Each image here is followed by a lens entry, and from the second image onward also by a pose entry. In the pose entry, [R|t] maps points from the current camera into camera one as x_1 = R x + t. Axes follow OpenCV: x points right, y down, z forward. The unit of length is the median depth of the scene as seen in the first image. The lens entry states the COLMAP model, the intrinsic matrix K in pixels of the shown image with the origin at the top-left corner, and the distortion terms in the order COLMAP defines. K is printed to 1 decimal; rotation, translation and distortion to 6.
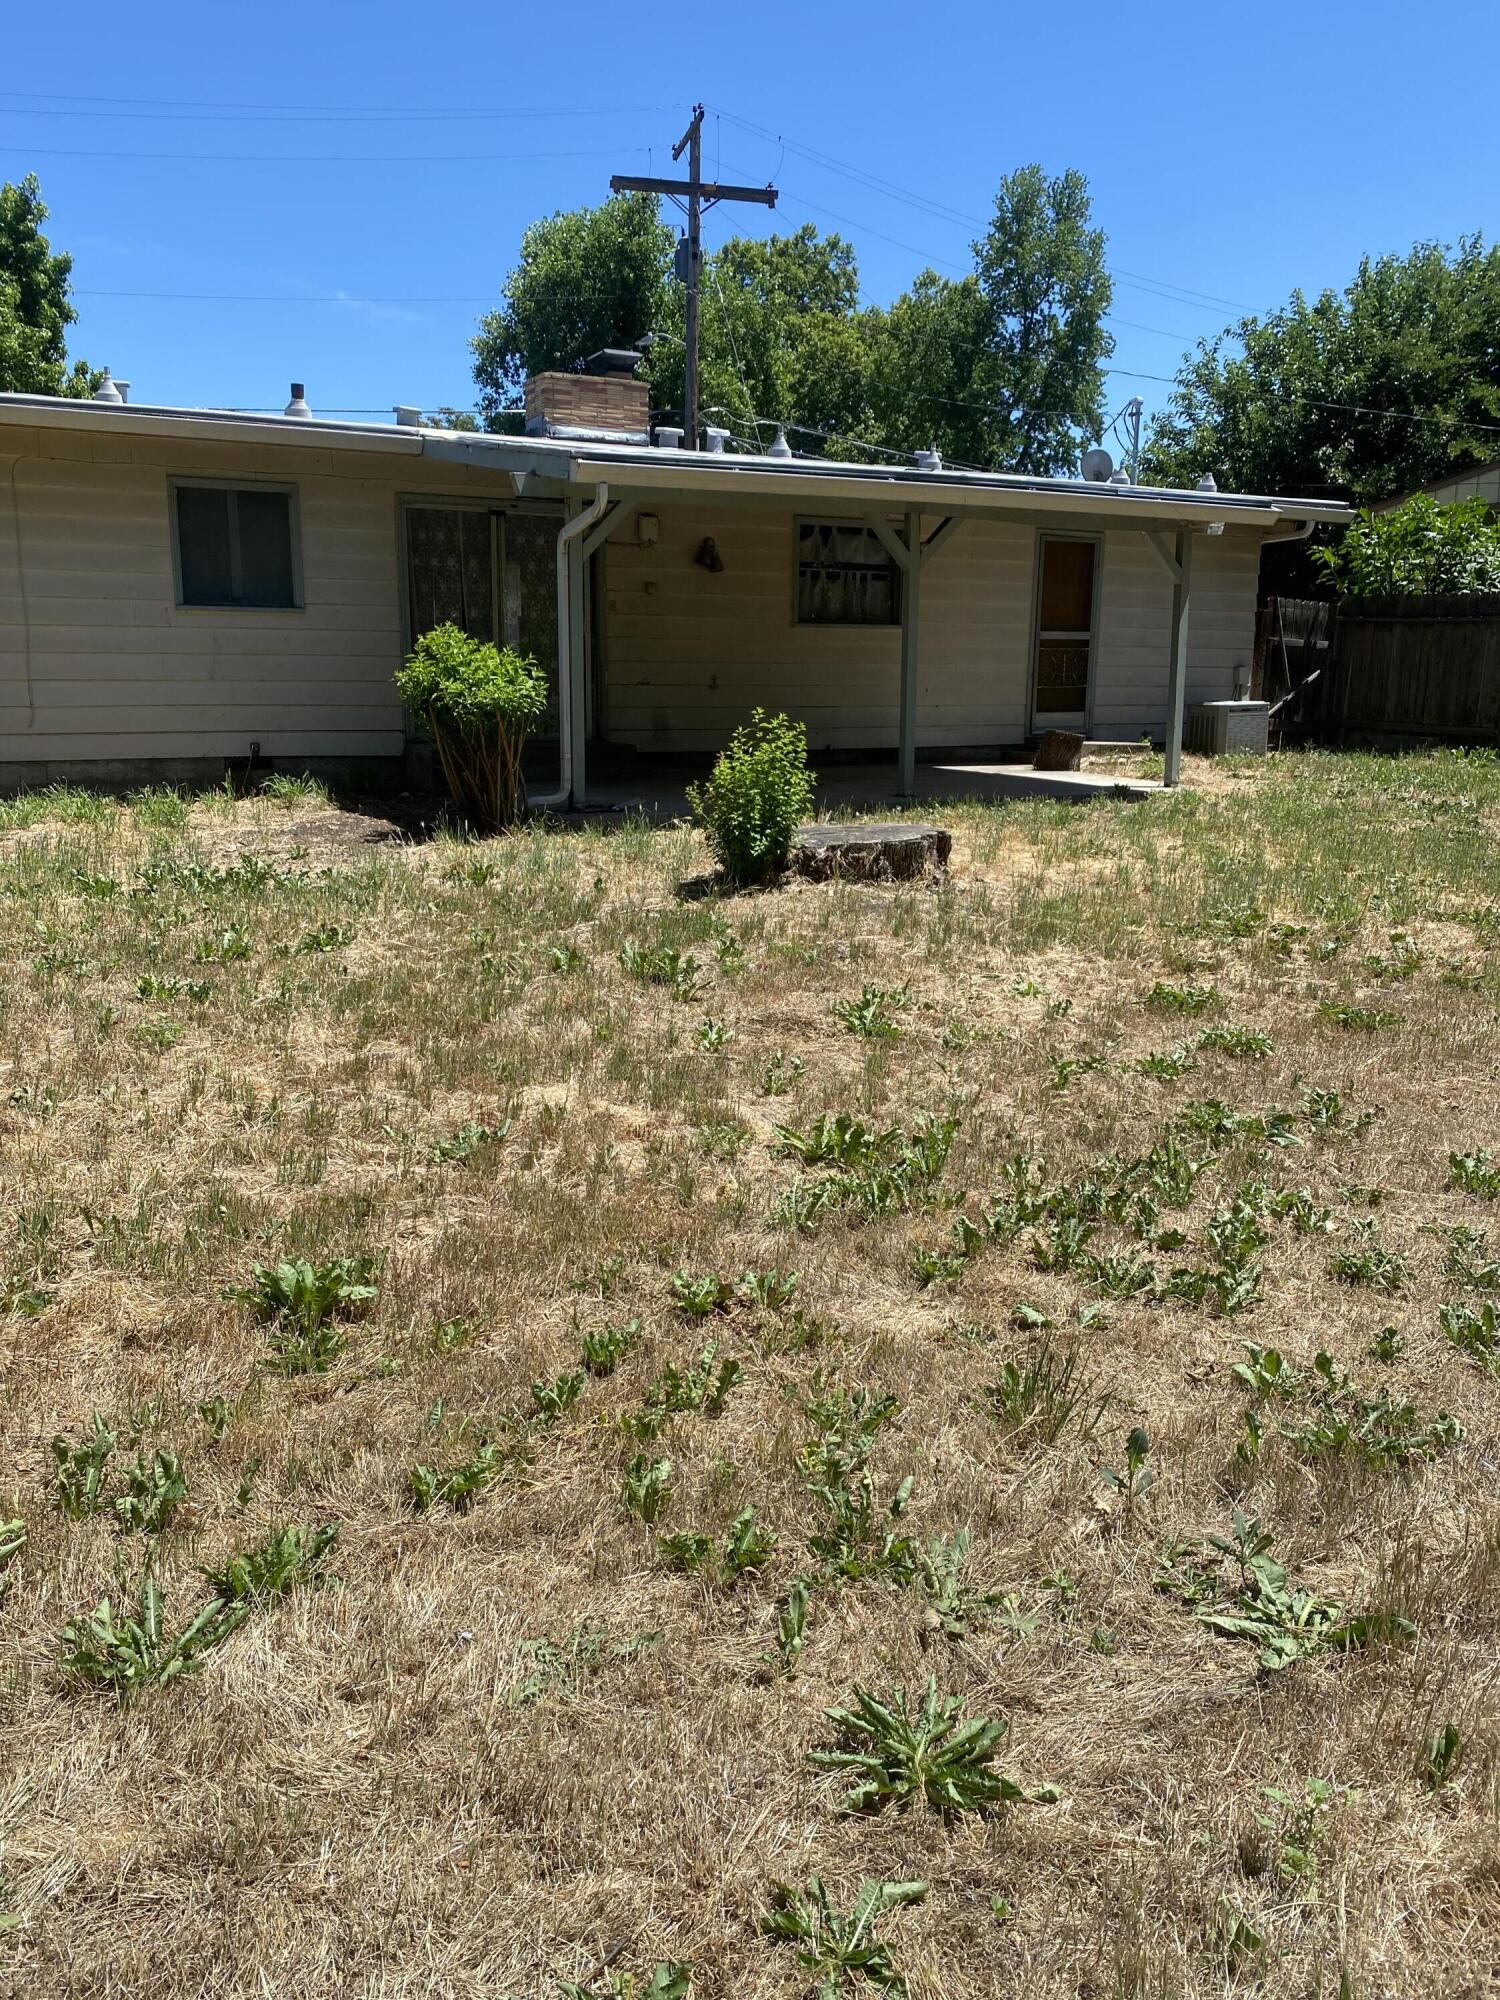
lens RADIAL K [[1518.7, 0, 747.2], [0, 1518.7, 1033.8], [0, 0, 1]] dist [-0.038391, 0.045055]
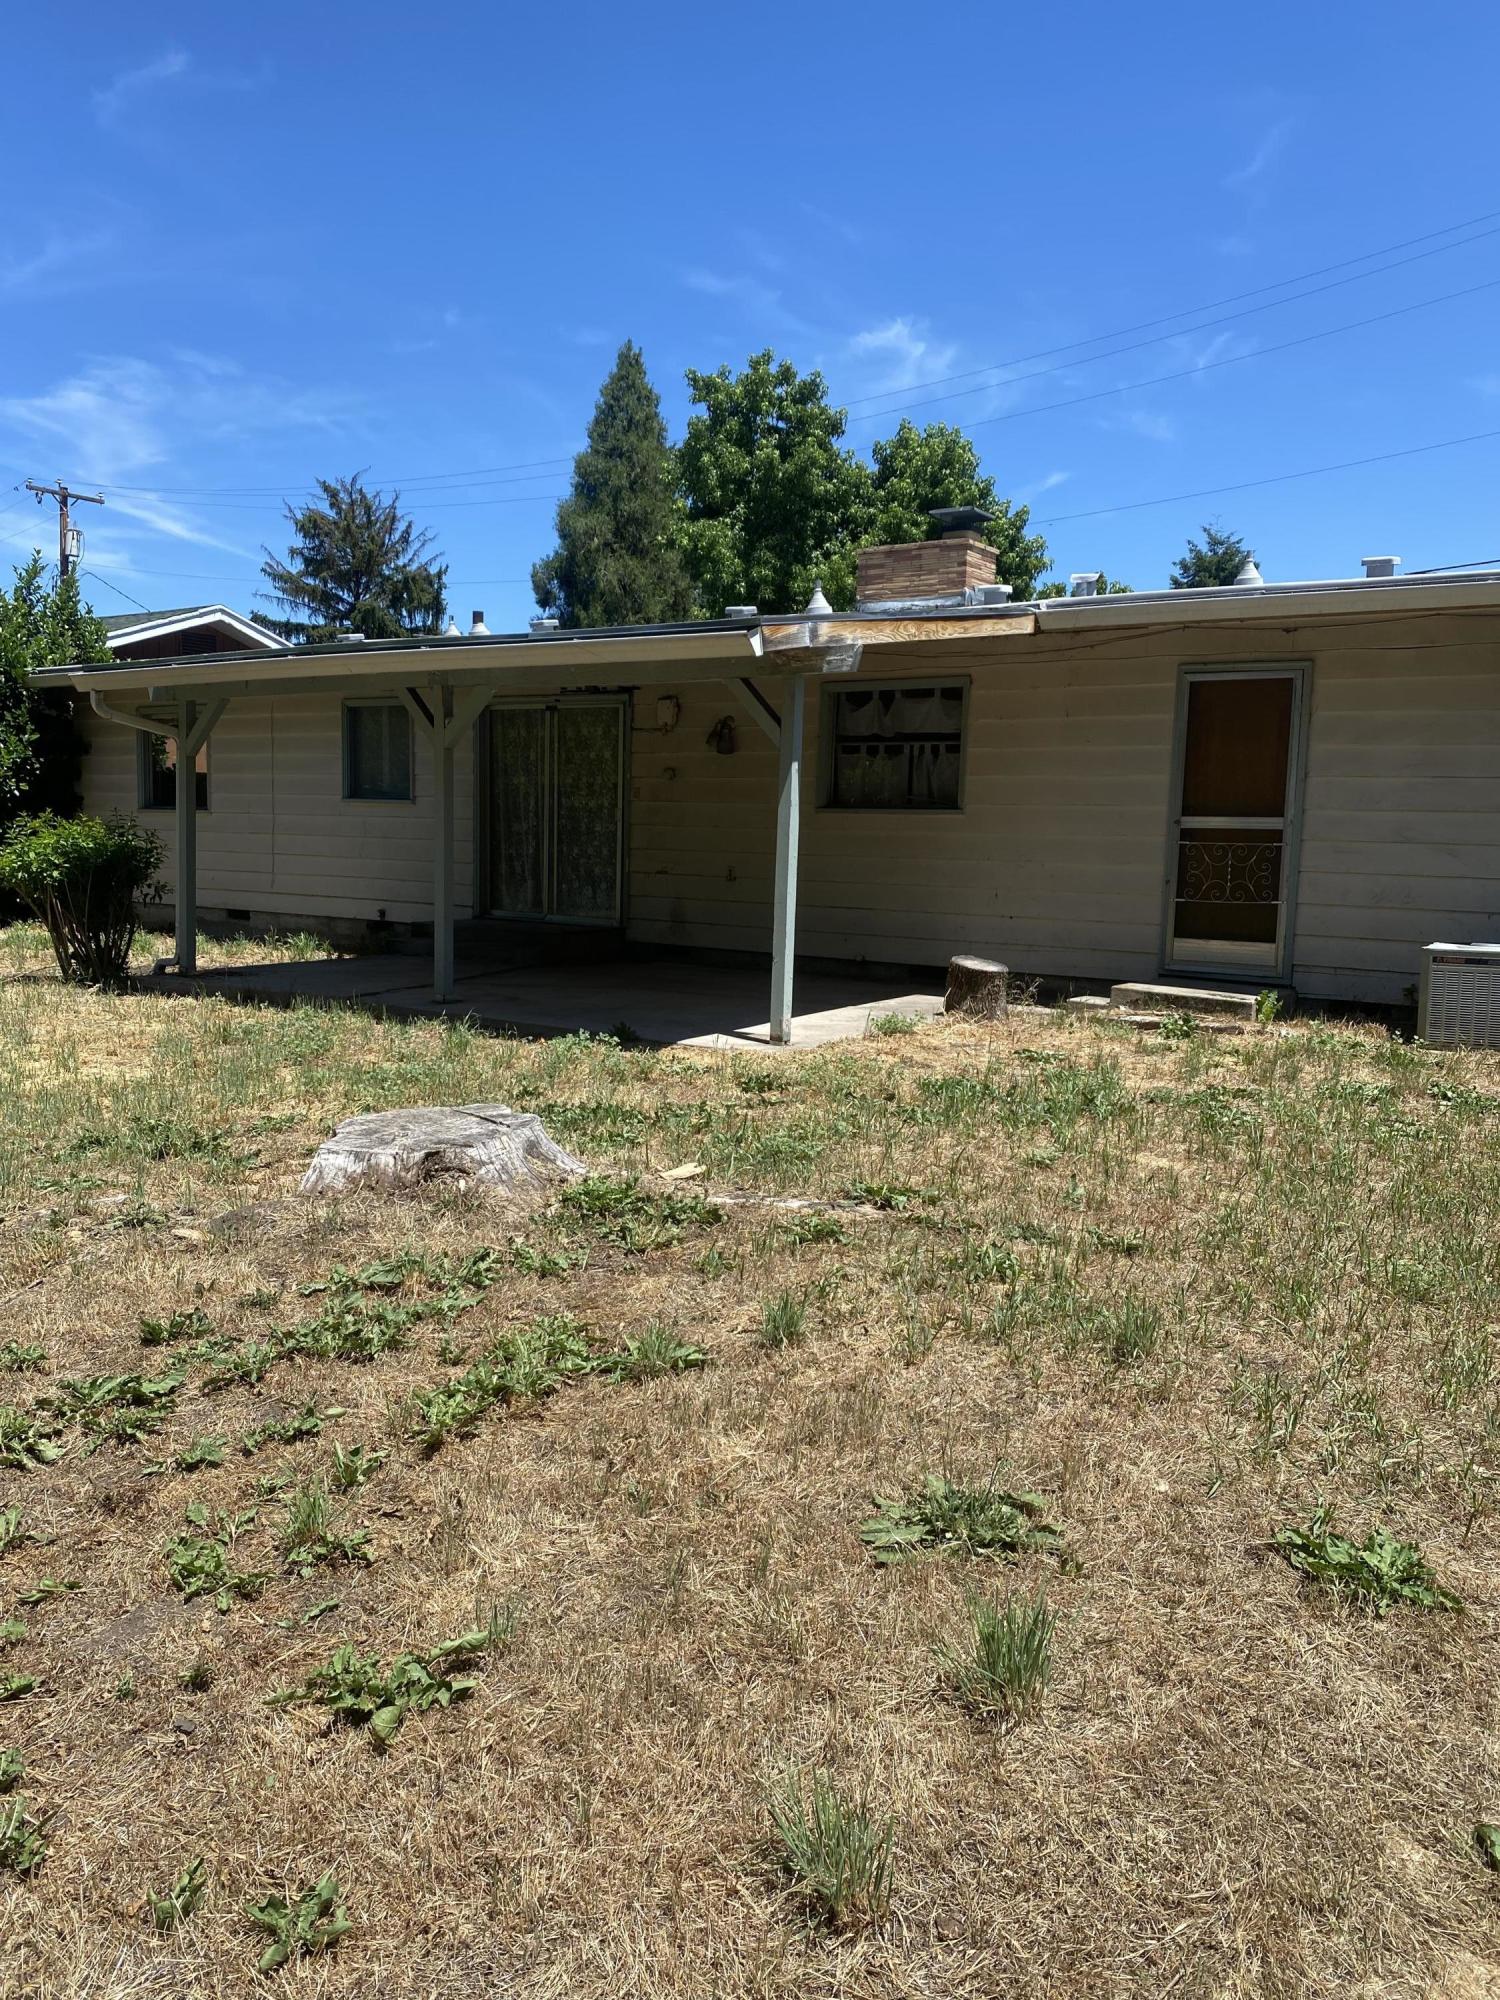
lens RADIAL K [[1518.7, 0, 747.2], [0, 1518.7, 1033.8], [0, 0, 1]] dist [-0.038391, 0.045055]
pose [[0.483555, 0.120121, -0.867033, 0.732536], [-0.223758, 0.974591, 0.010230, -0.147027], [0.846231, 0.189059, 0.498146, 0.563163]]
